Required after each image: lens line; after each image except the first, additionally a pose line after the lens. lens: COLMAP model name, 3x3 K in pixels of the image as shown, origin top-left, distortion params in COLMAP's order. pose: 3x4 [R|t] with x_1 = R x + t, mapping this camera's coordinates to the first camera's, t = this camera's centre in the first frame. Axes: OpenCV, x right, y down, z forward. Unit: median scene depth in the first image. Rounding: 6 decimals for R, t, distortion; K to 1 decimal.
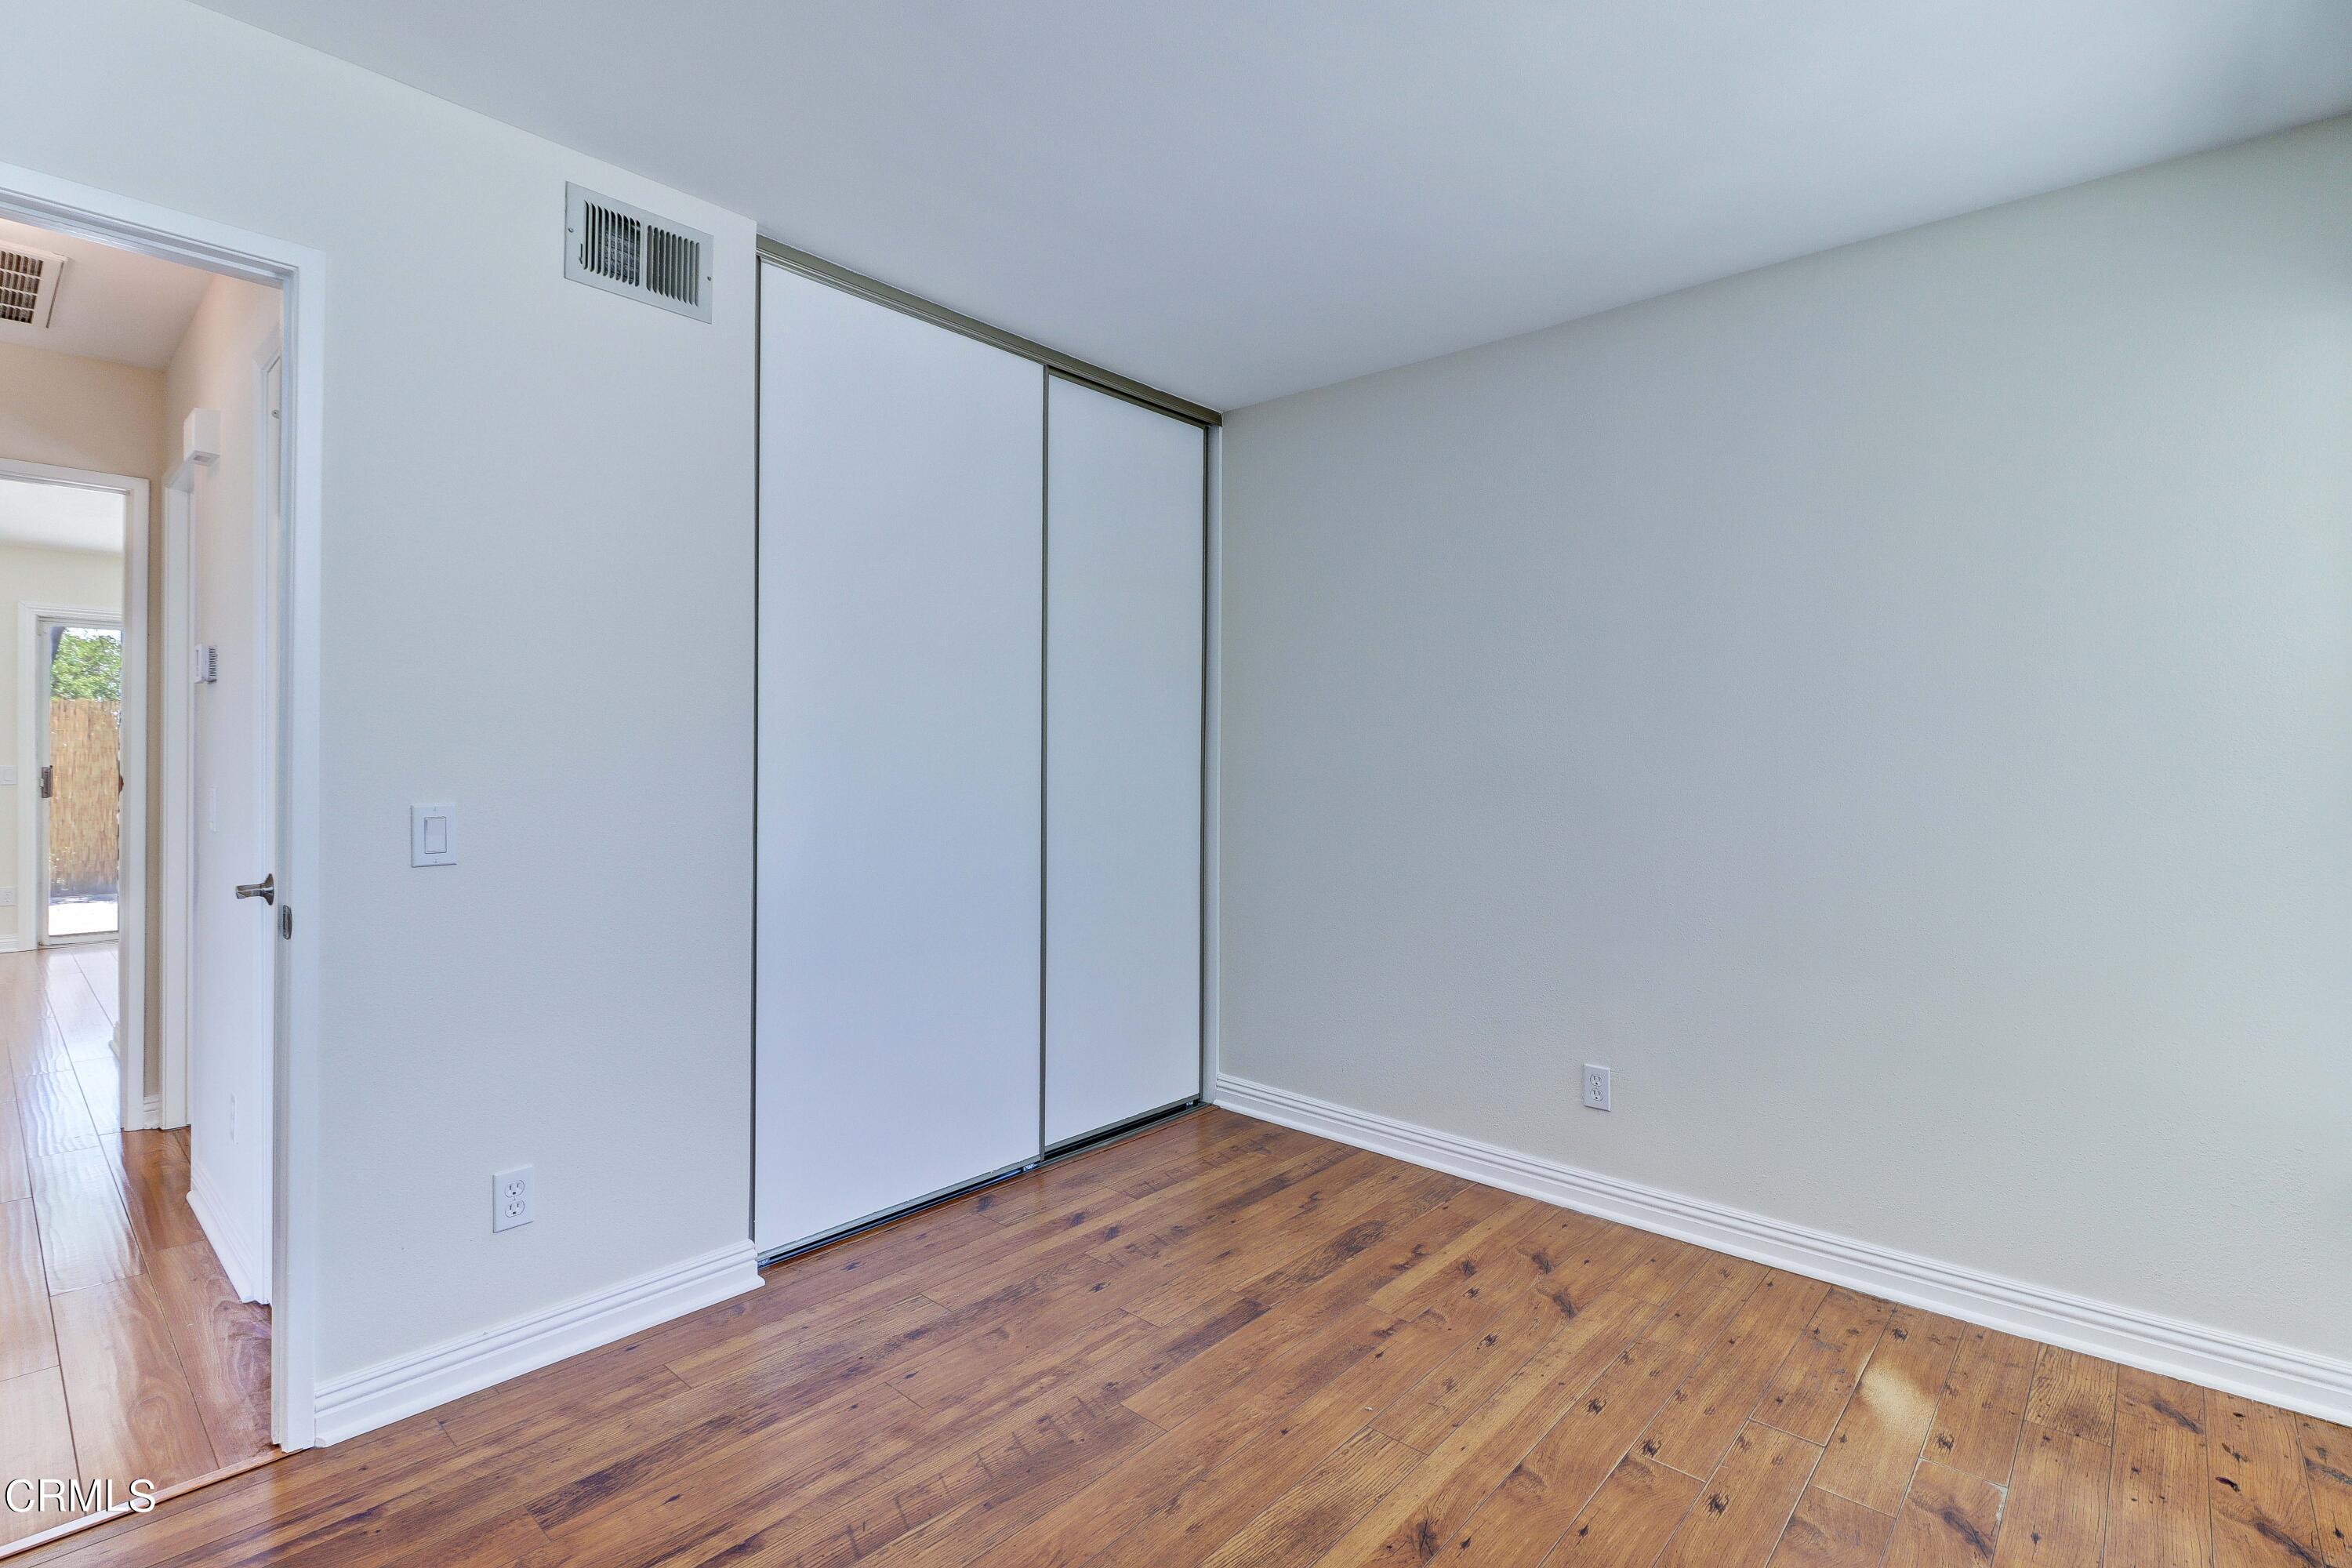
lens RADIAL K [[1087.6, 0, 1172.9], [0, 1087.6, 764.5], [0, 0, 1]] dist [0.018442, -0.012212]
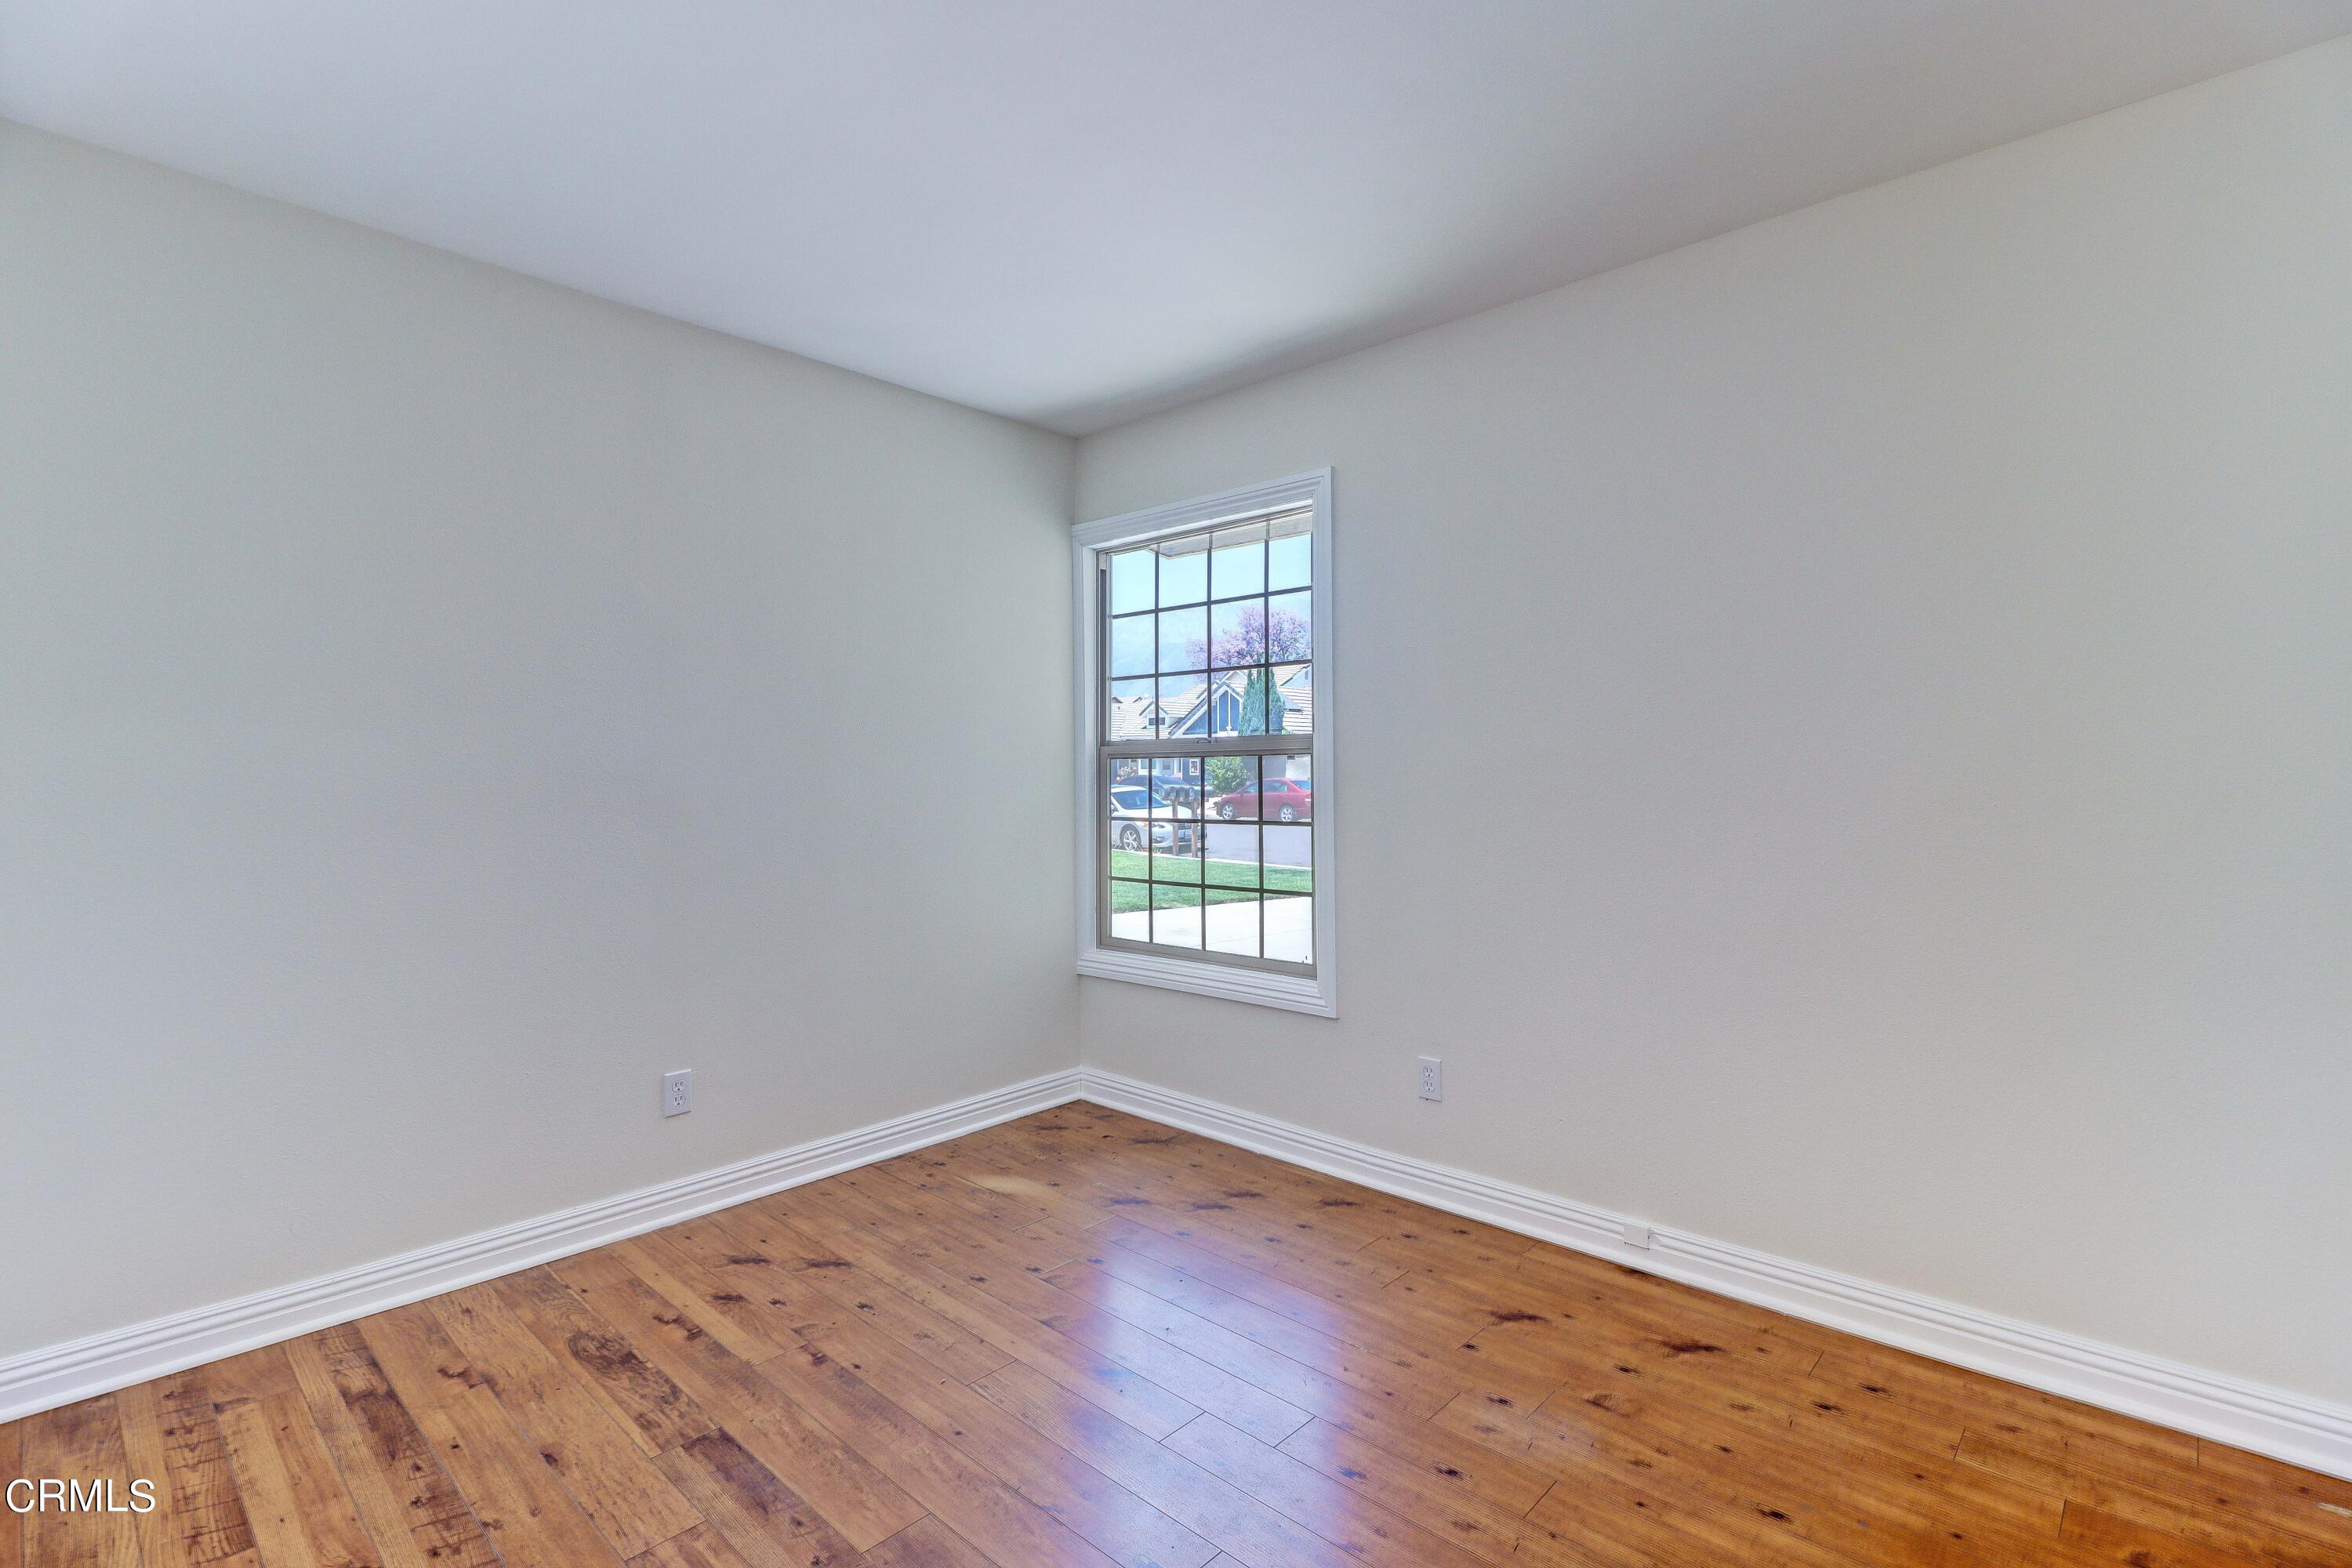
lens RADIAL K [[1087.6, 0, 1189.8], [0, 1087.6, 772.8], [0, 0, 1]] dist [0.018442, -0.012212]
pose [[0.005302, -0.007811, 0.999955, -0.696022], [0.006894, 0.999946, 0.007774, -0.001195], [-0.999962, 0.006852, 0.005356, 0.605644]]
